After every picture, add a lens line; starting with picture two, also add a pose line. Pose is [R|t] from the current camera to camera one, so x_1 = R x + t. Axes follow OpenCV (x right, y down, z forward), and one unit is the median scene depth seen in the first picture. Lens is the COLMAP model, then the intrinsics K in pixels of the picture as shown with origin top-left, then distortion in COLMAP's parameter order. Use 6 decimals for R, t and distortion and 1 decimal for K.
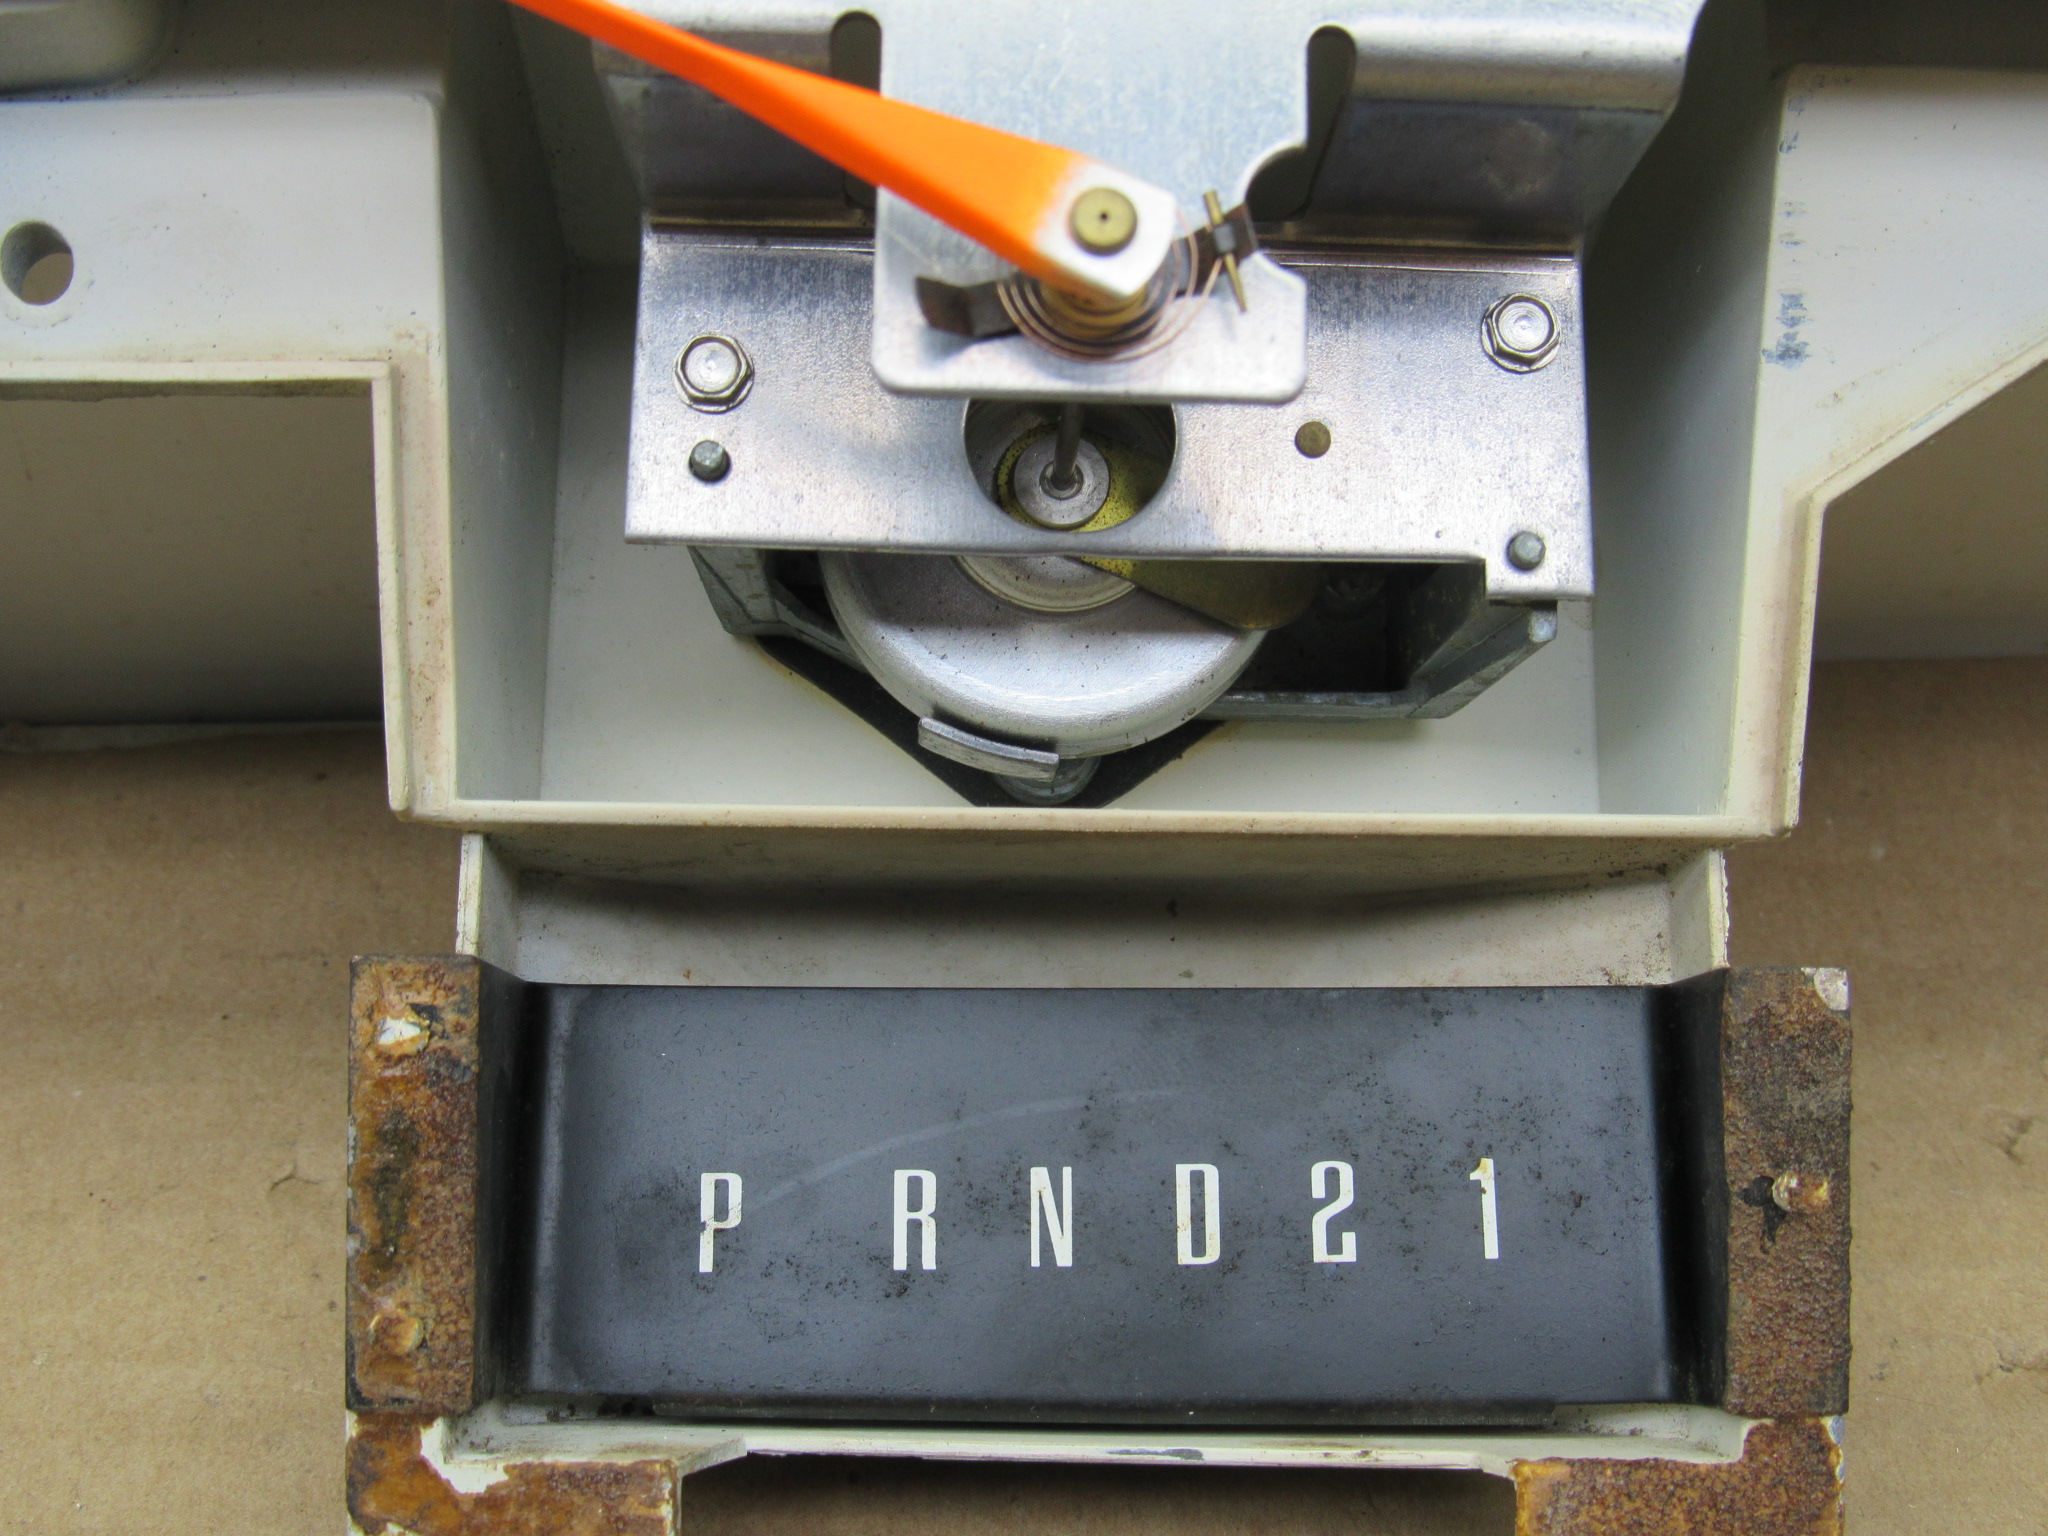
lens RADIAL K [[2636.7, 0, 1021.2], [0, 2636.7, 769.5], [0, 0, 1]] dist [-0.091502, 0.000000]
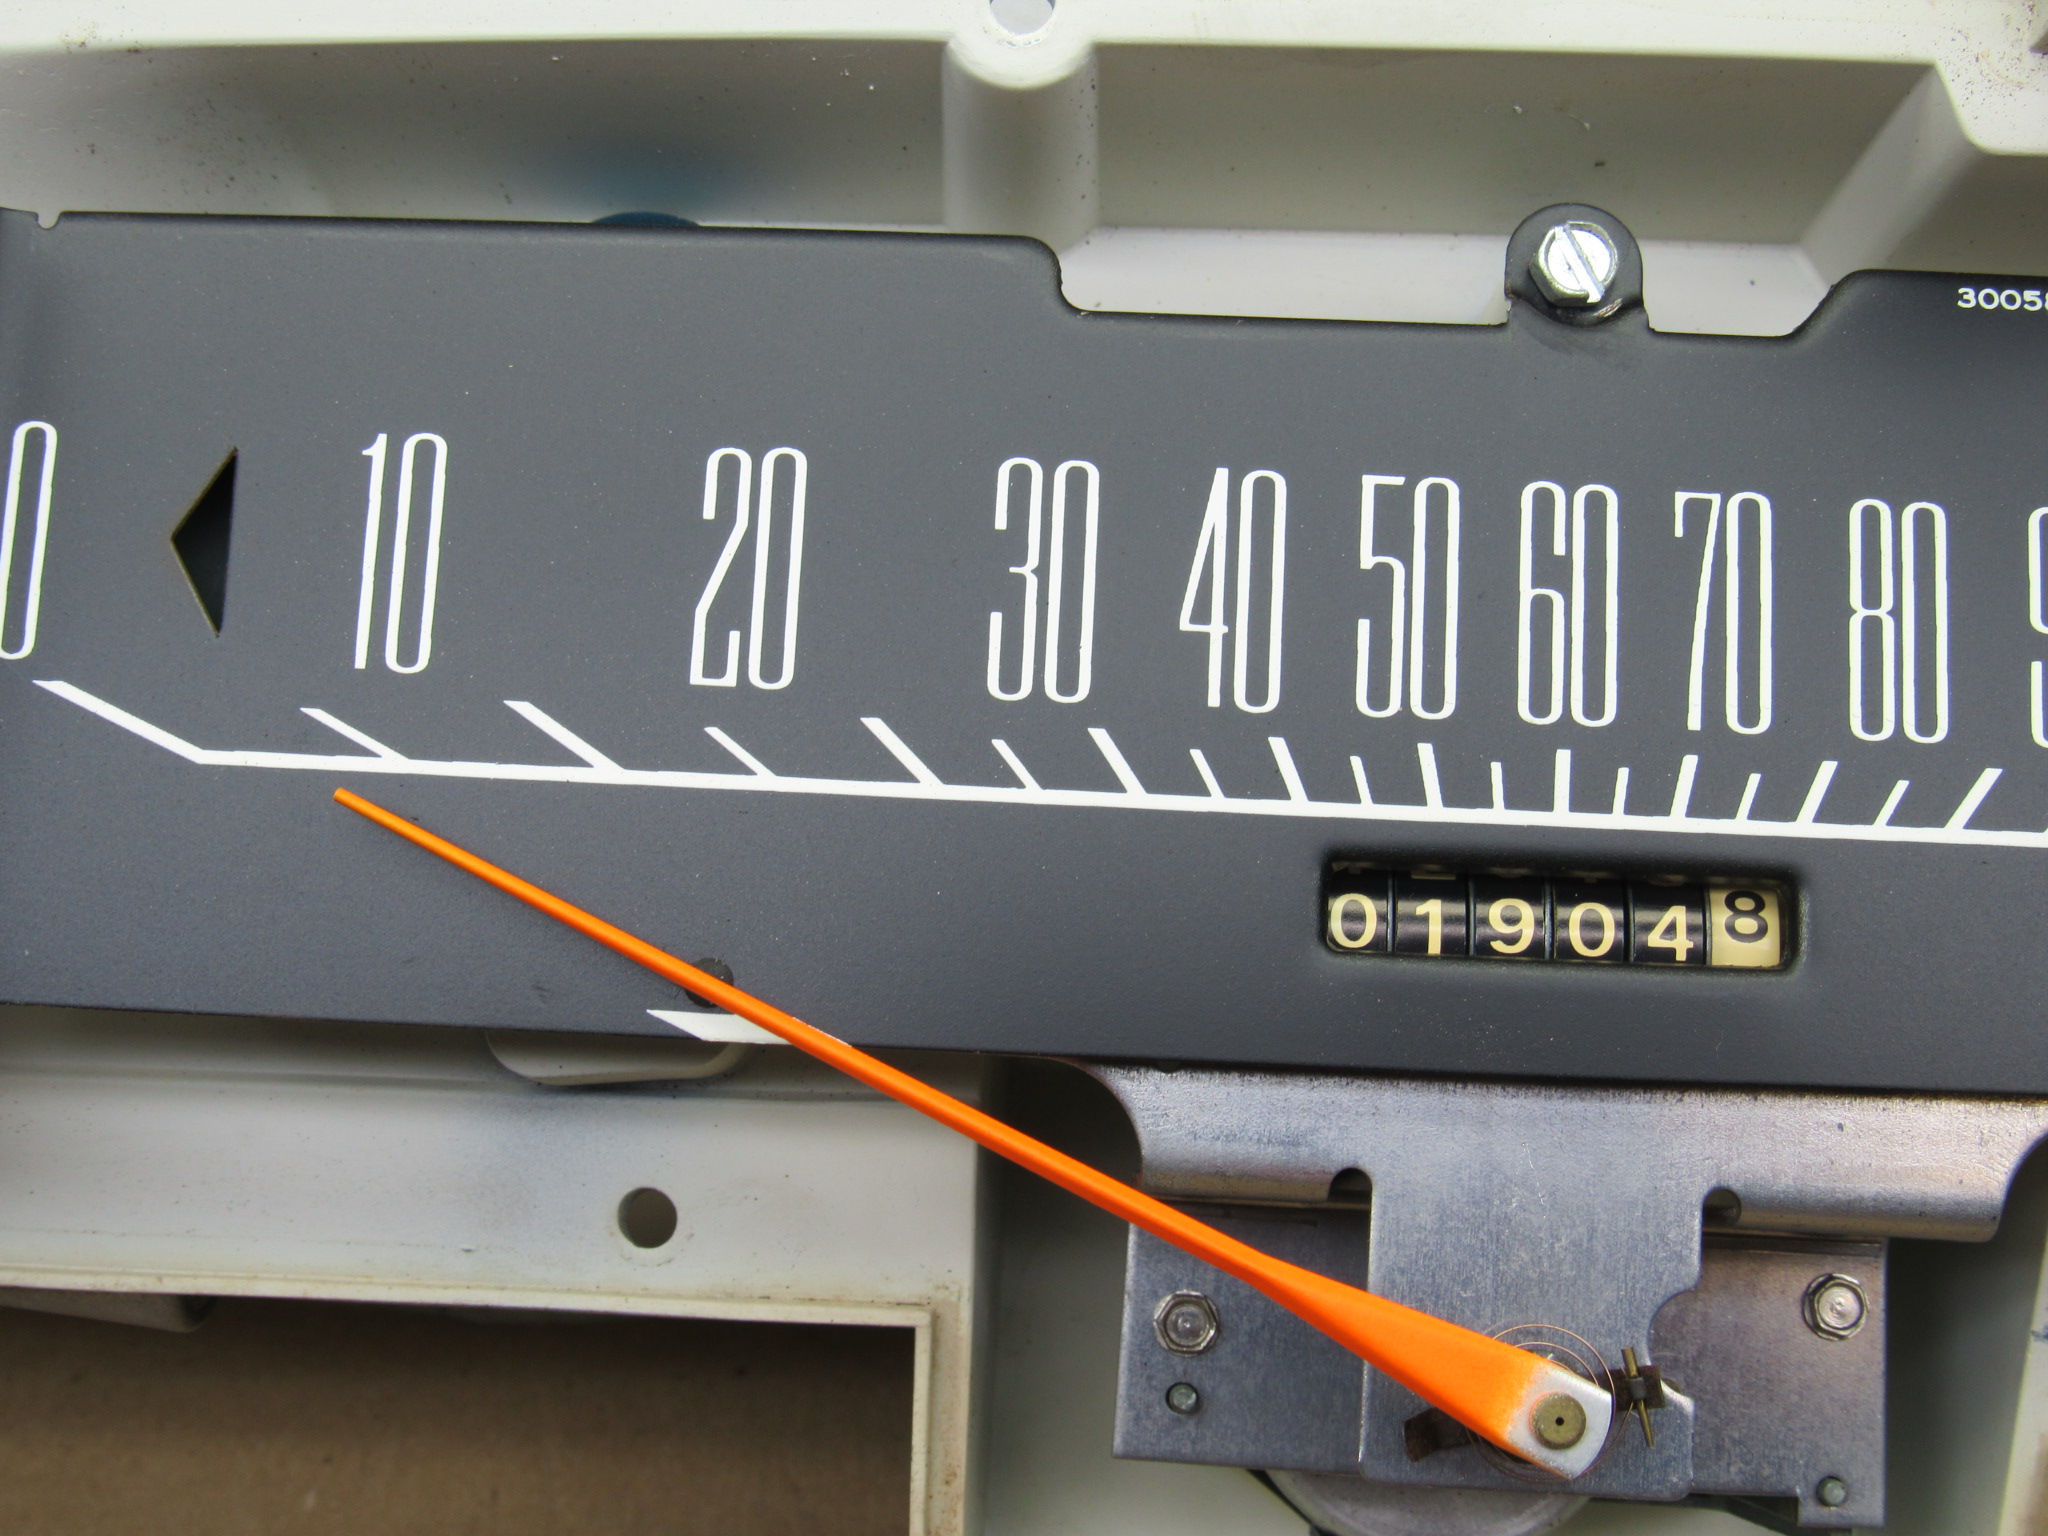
lens RADIAL K [[2636.7, 0, 1016.9], [0, 2636.7, 884.9], [0, 0, 1]] dist [-0.091502, 0.000000]
pose [[0.997865, 0.042783, -0.049339, -0.147838], [-0.040953, 0.998457, 0.037515, -0.410741], [0.050868, -0.035414, 0.998077, -0.247385]]
